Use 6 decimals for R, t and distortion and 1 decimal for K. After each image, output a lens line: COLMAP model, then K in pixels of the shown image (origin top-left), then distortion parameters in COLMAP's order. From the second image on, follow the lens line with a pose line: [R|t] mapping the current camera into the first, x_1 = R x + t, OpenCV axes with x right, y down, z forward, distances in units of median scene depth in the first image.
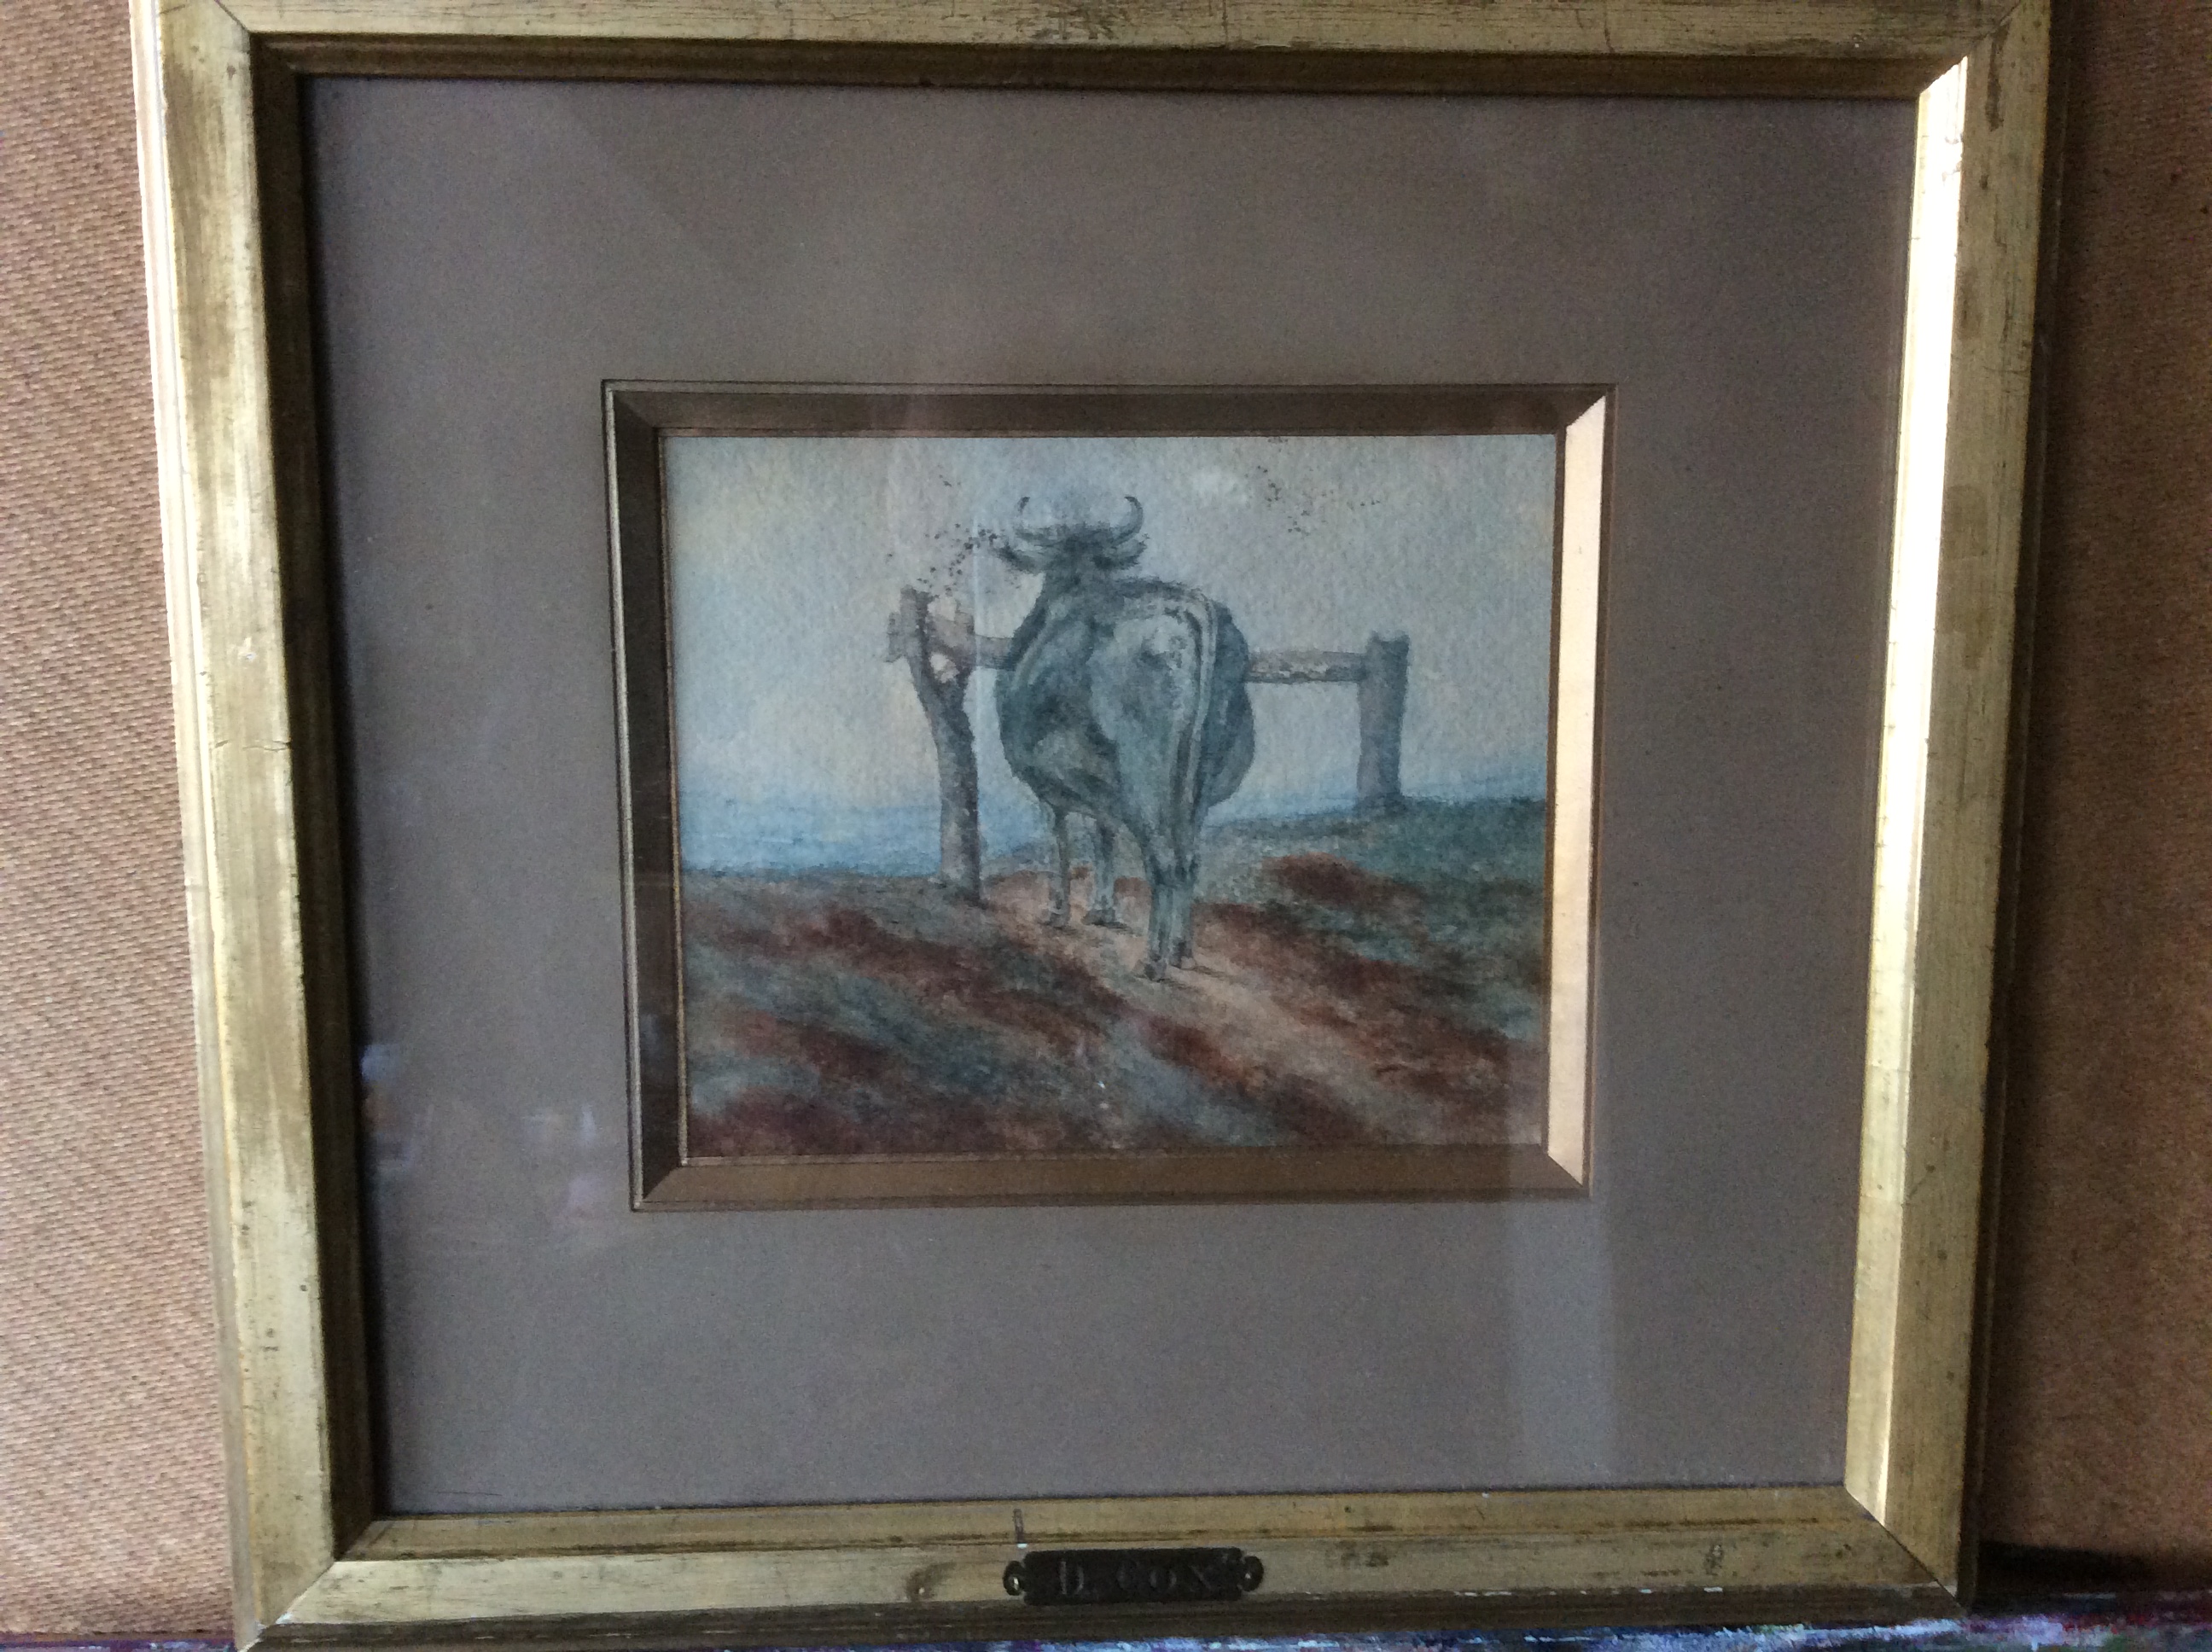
lens RADIAL K [[2080.9, 0, 1119.4], [0, 2080.9, 838.5], [0, 0, 1]] dist [0.040990, 0.000000]
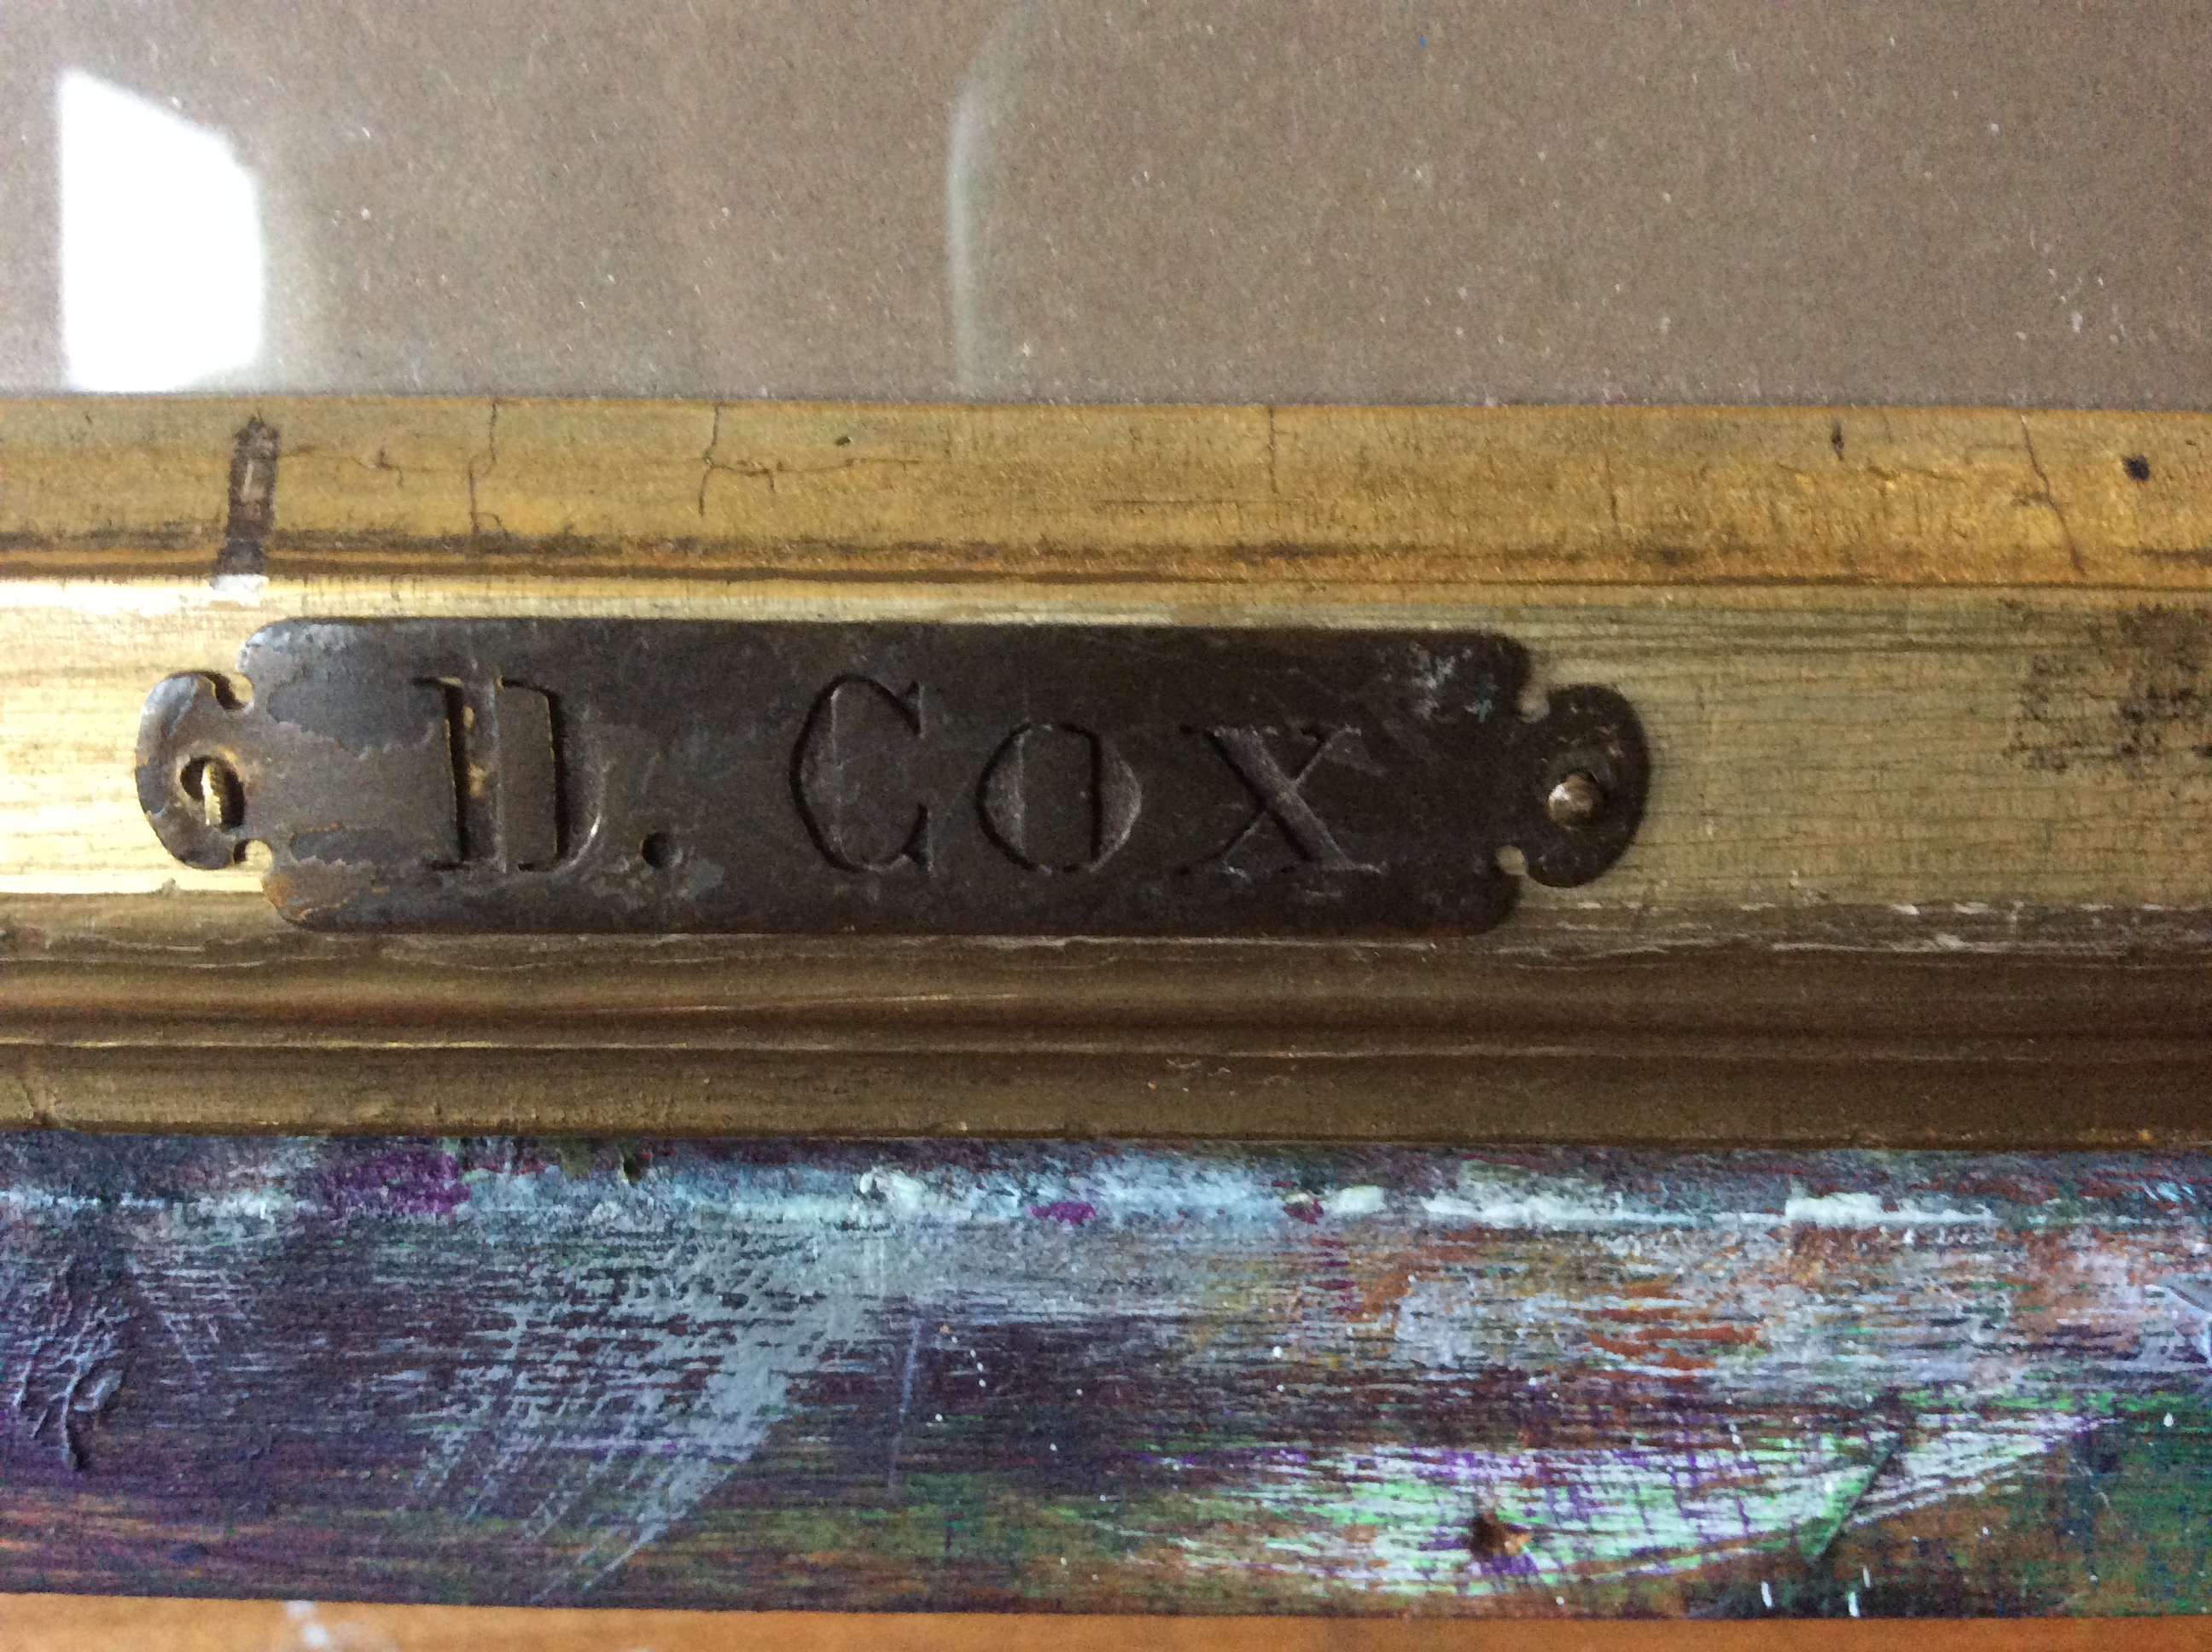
lens RADIAL K [[2080.9, 0, 1106.8], [0, 2080.9, 827.3], [0, 0, 1]] dist [0.040990, 0.000000]
pose [[0.998117, 0.018908, -0.058359, 0.030960], [-0.011648, 0.992424, 0.122307, 0.303816], [0.060230, -0.121397, 0.990775, 0.751352]]
